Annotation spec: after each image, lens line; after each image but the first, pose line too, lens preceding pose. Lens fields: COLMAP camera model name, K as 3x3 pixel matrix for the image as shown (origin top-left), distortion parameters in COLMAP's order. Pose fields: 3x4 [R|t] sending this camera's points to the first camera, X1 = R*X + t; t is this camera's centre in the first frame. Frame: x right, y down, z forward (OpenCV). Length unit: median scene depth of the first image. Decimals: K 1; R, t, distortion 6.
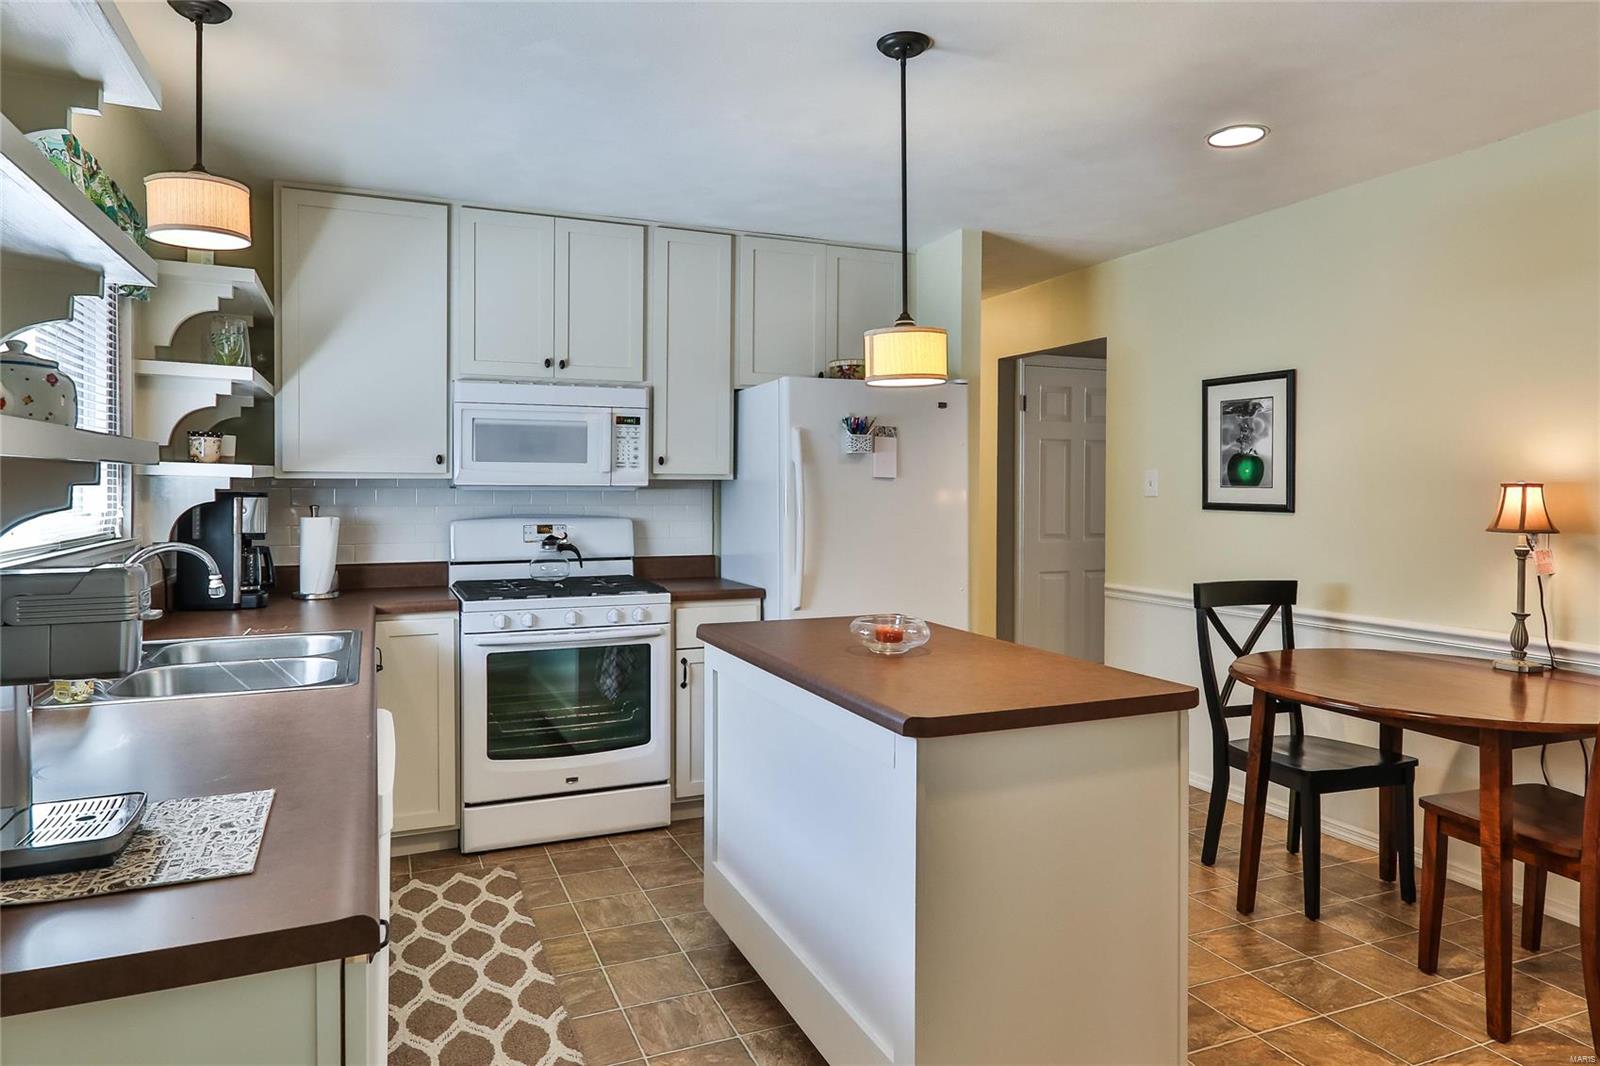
lens RADIAL K [[1007.0, 0, 810.6], [0, 1007.0, 502.3], [0, 0, 1]] dist [0.007908, 0.002568]
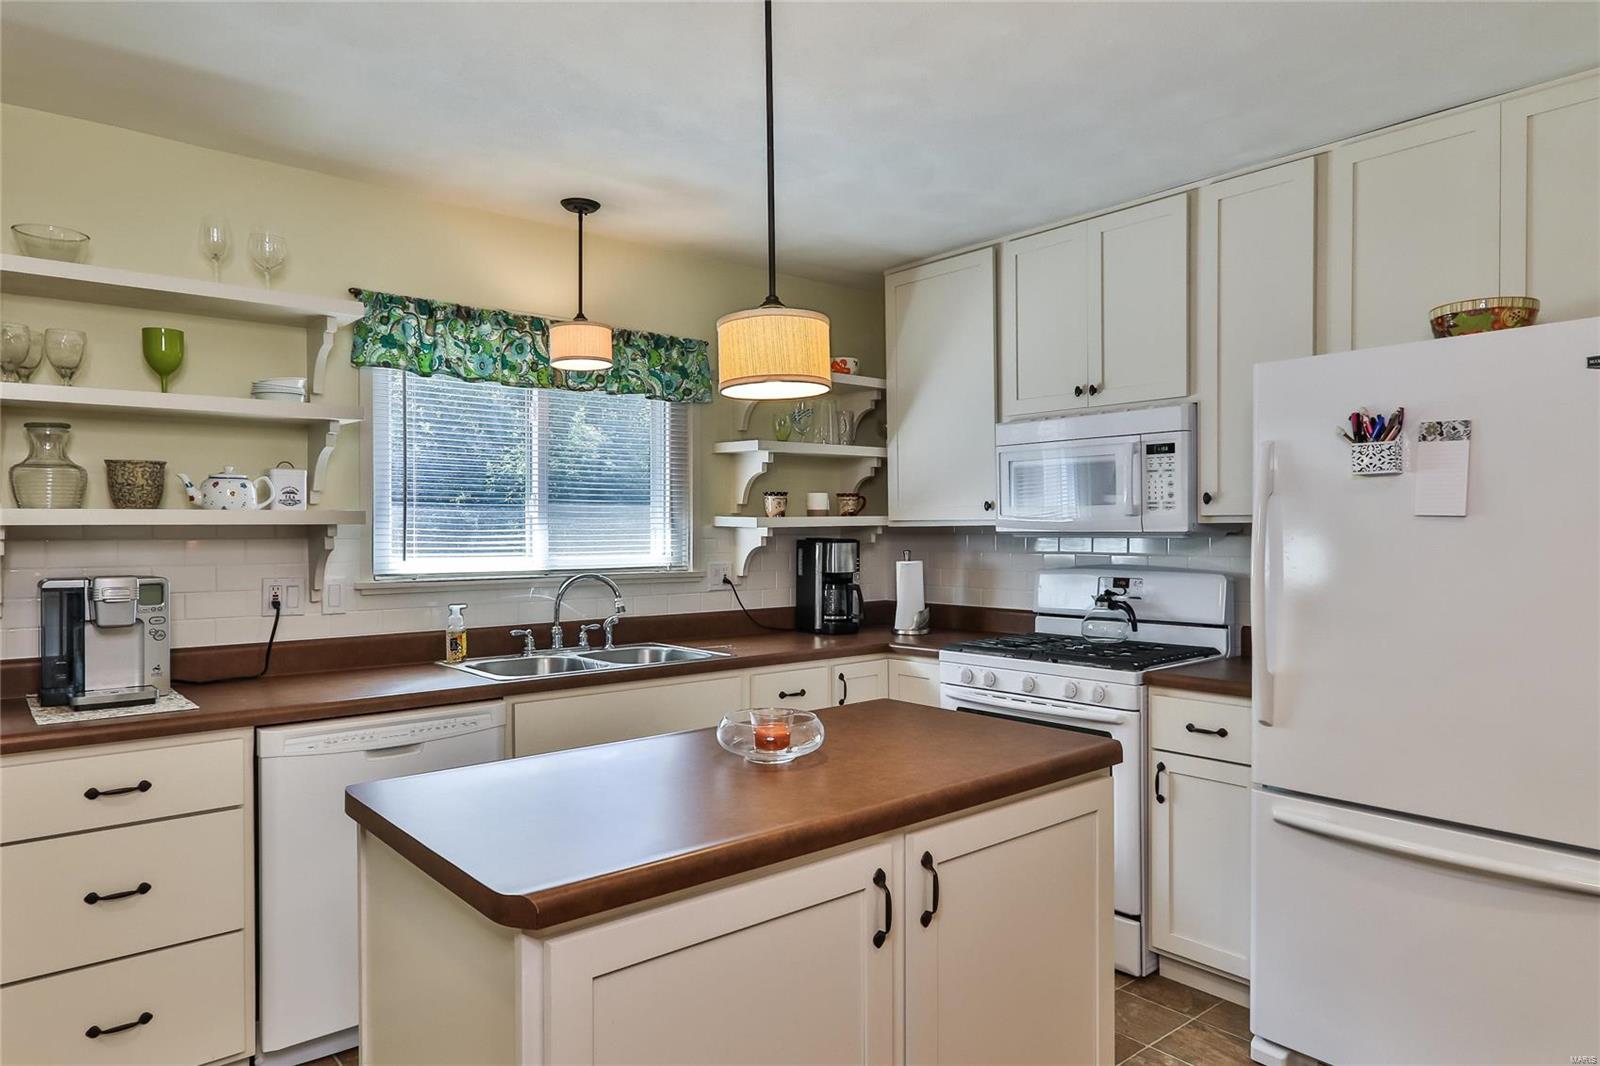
lens RADIAL K [[1007.0, 0, 804.1], [0, 1007.0, 531.1], [0, 0, 1]] dist [0.007908, 0.002568]
pose [[0.305856, -0.003441, -0.952071, 0.500908], [-0.012672, 0.999890, -0.007685, -0.007607], [0.951993, 0.014415, 0.305779, 0.513608]]
